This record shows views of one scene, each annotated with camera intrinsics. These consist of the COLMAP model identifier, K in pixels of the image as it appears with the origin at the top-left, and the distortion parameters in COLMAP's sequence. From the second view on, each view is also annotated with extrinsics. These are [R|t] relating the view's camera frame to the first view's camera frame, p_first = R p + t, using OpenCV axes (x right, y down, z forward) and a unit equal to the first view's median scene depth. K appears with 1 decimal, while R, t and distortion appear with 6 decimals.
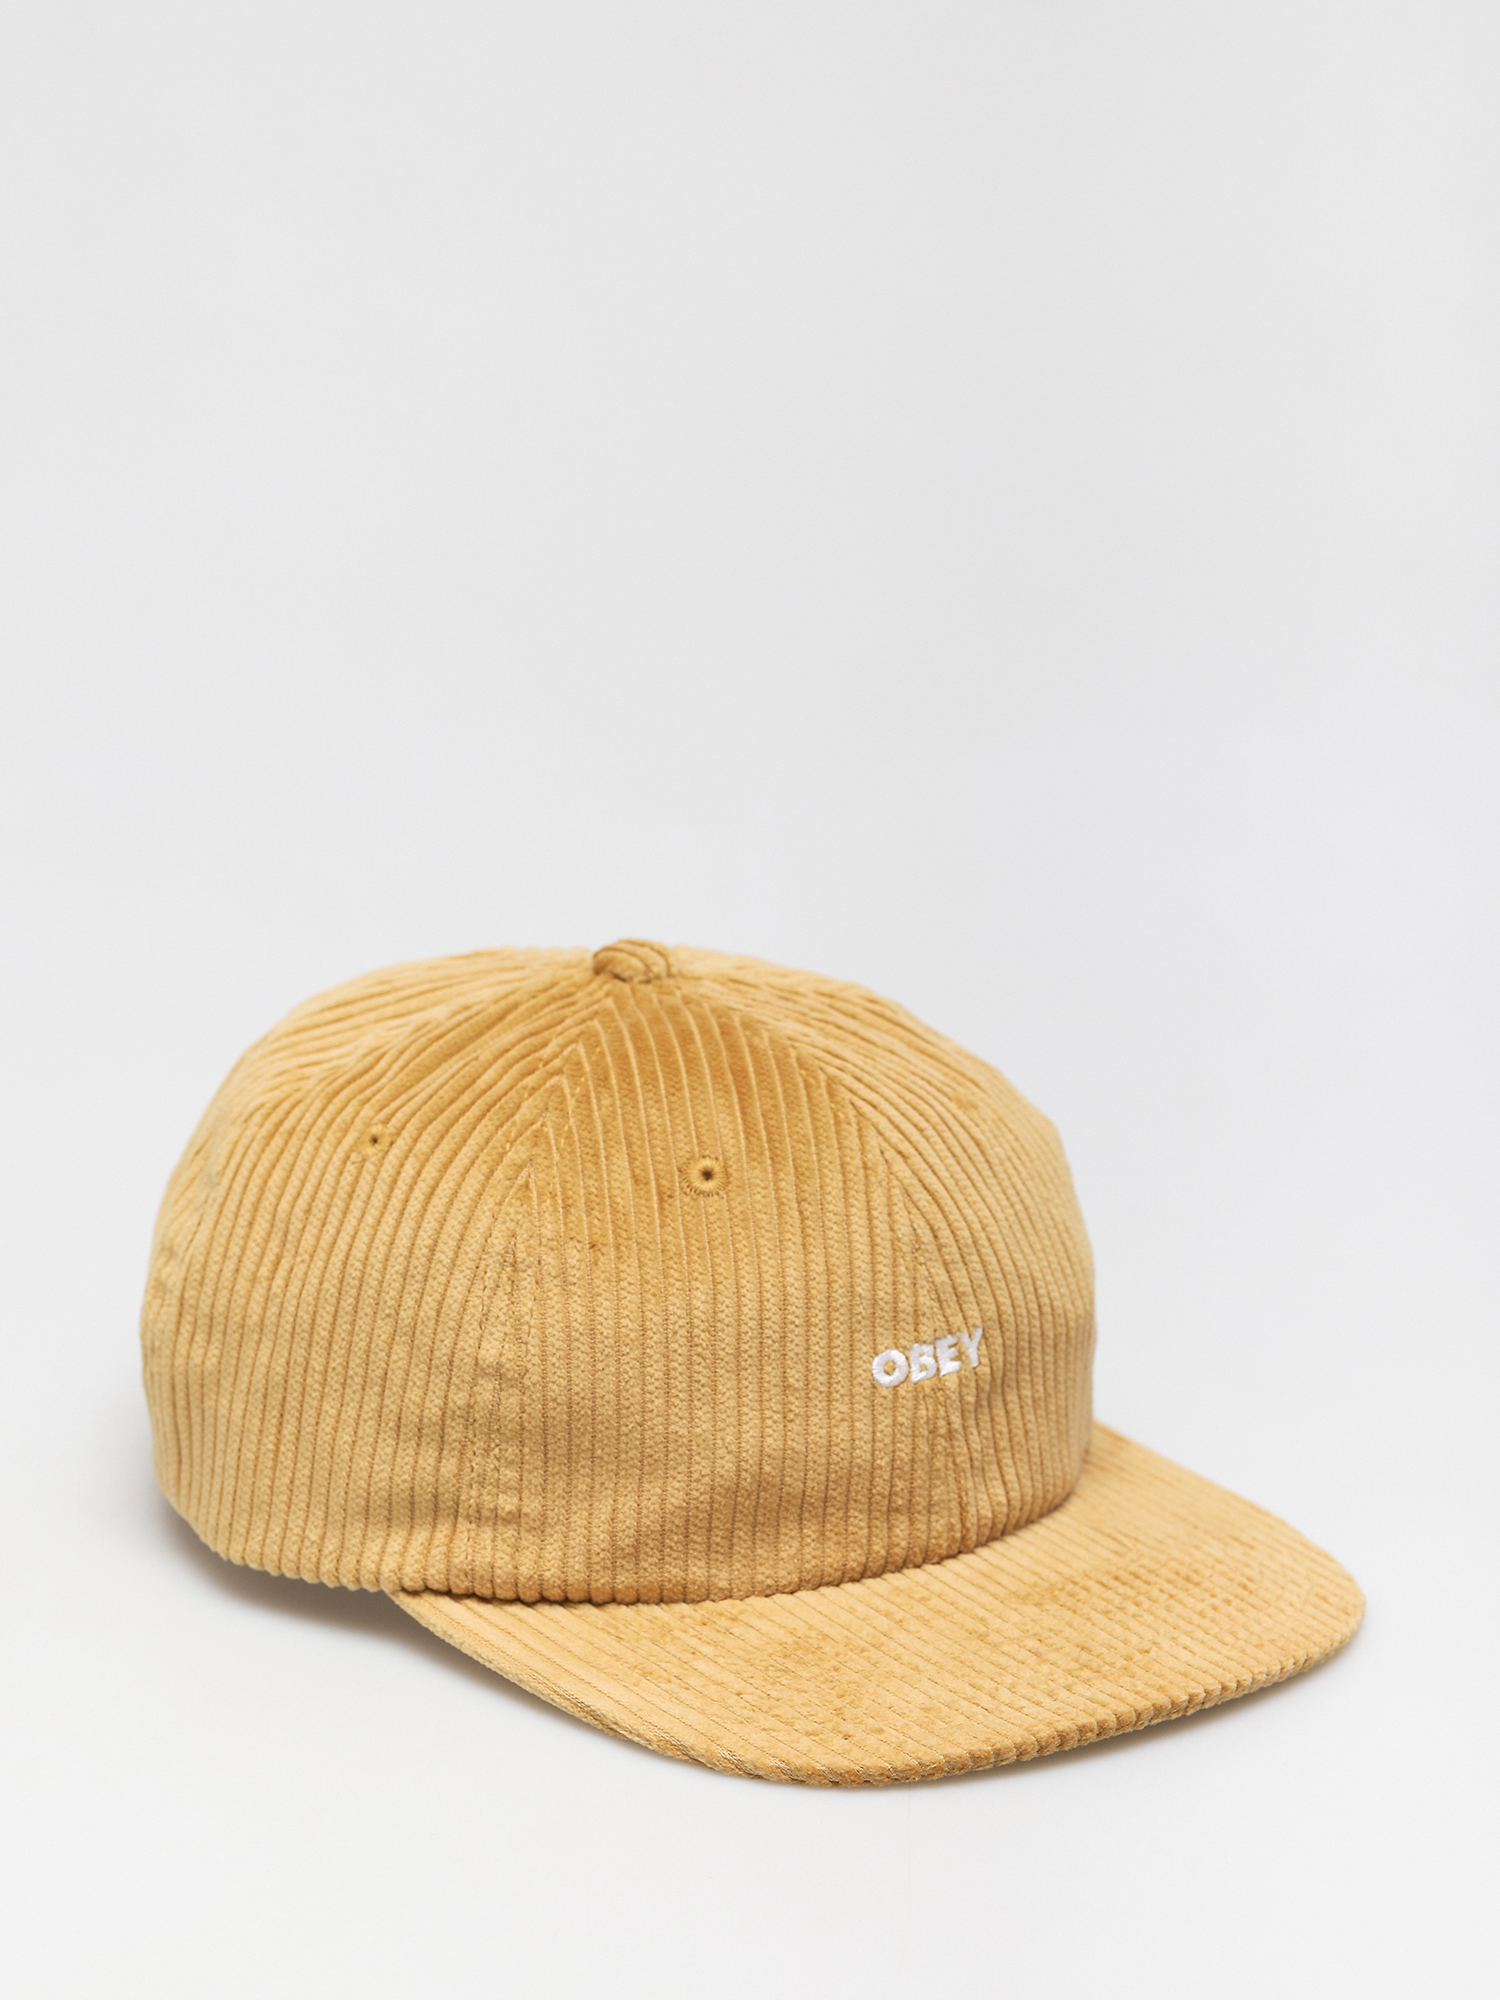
lens RADIAL K [[6849.3, 0, 750.0], [0, 6849.3, 1000.0], [0, 0, 1]] dist [0.909076, -36.771516]
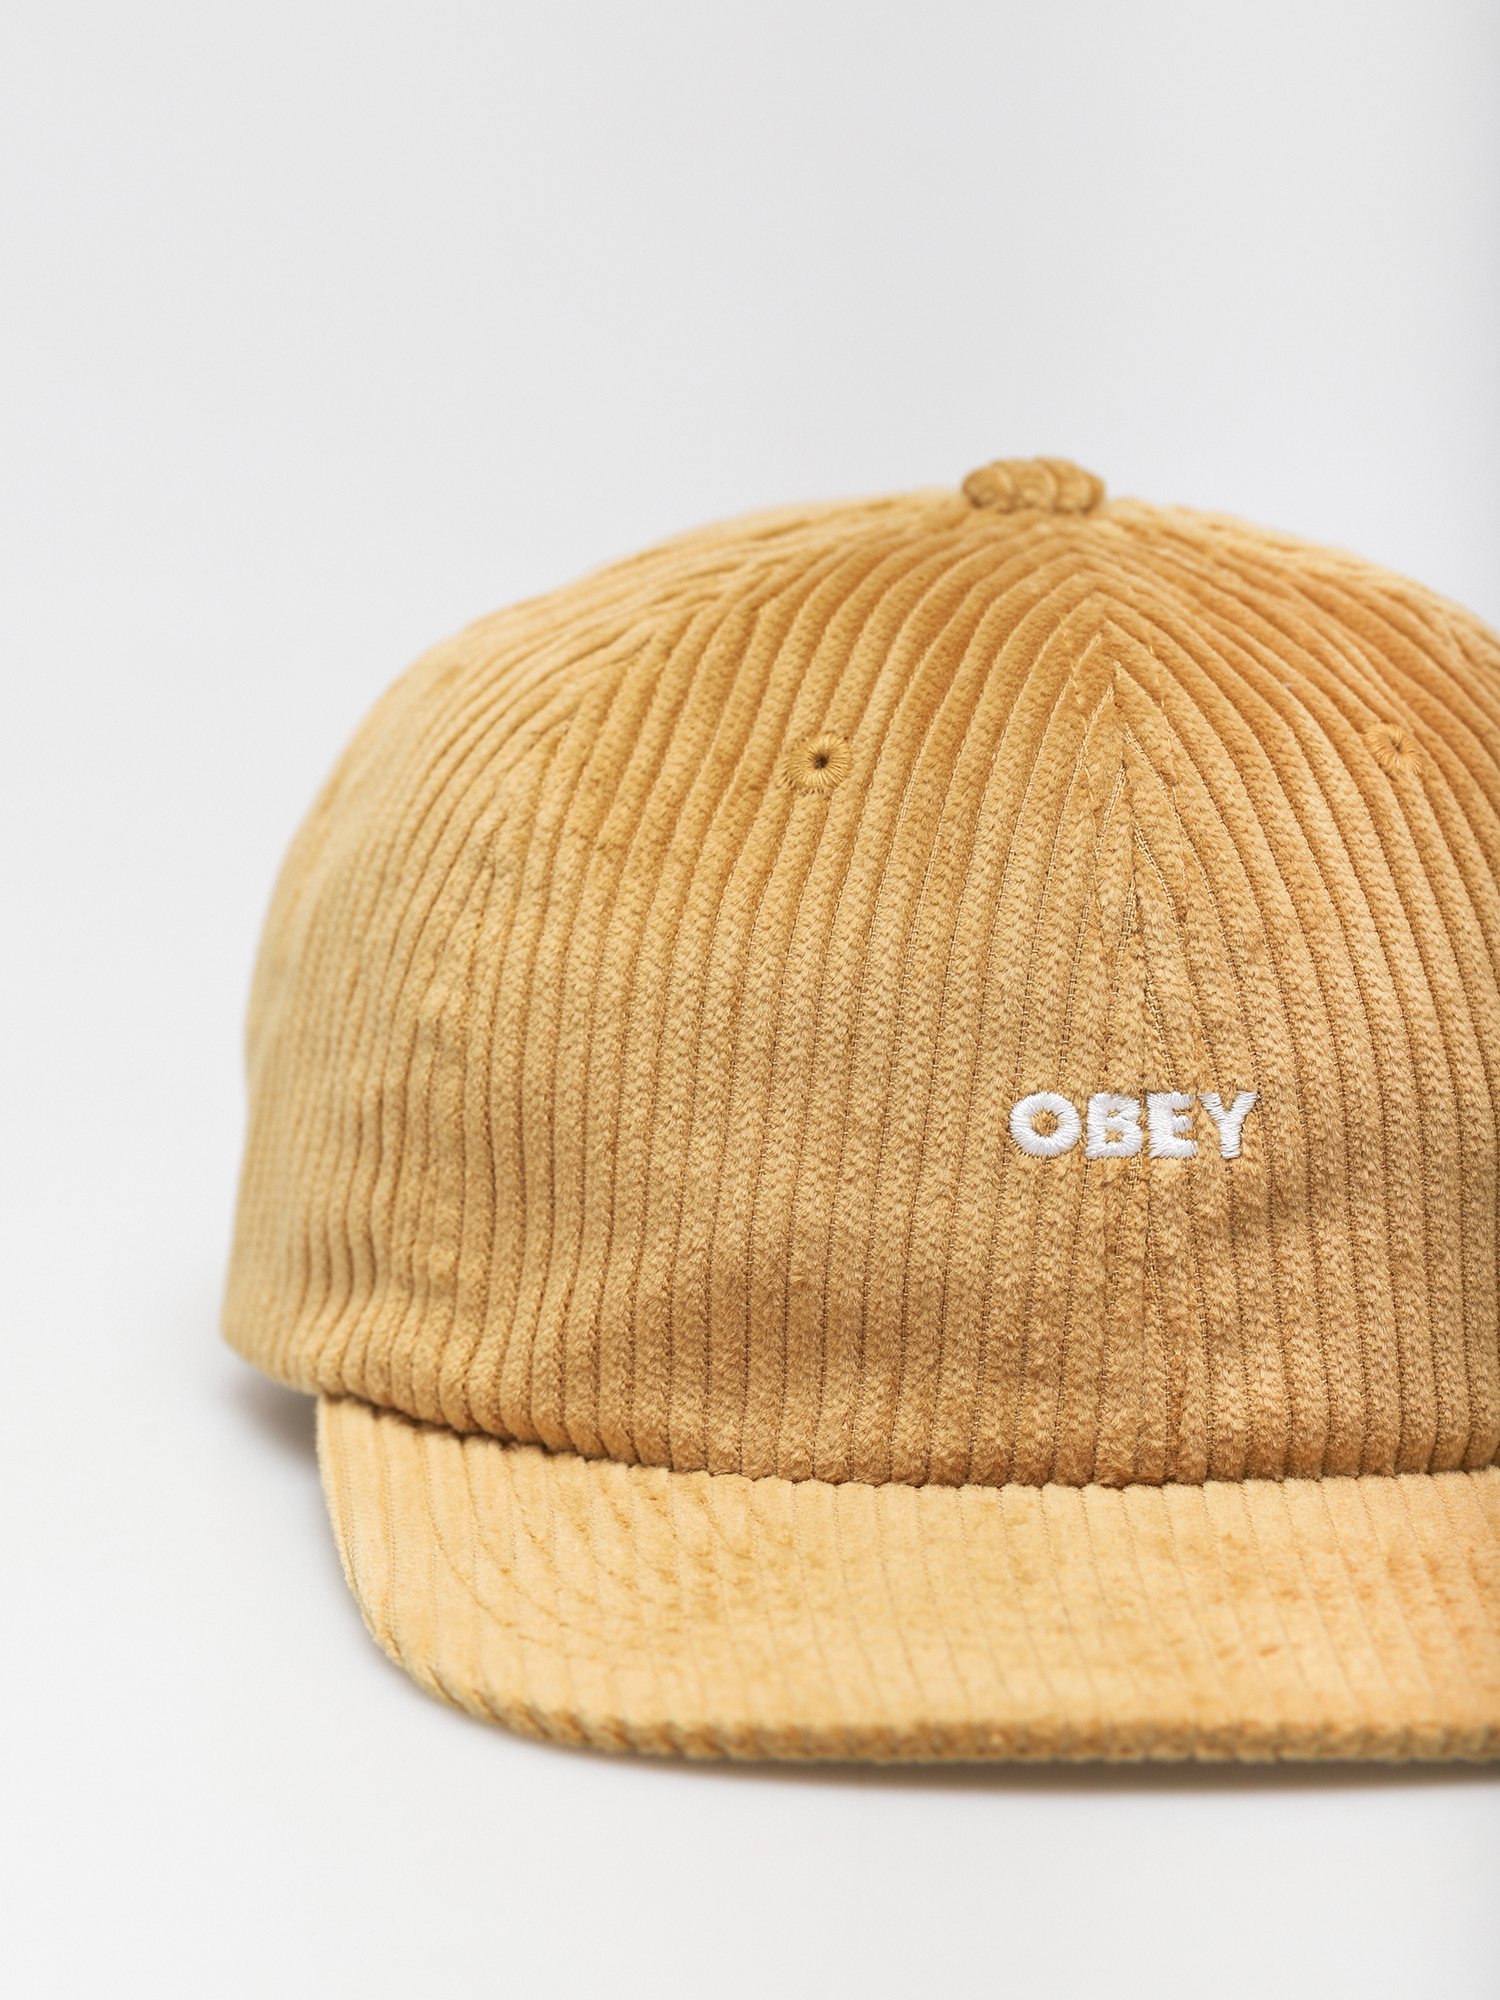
lens RADIAL K [[6849.3, 0, 750.0], [0, 6849.3, 1000.0], [0, 0, 1]] dist [0.909076, -36.771516]
pose [[0.849361, 0.114406, -0.515265, 0.295080], [-0.158699, 0.986408, -0.042584, 0.071900], [0.503390, 0.117941, 0.855972, 0.494604]]
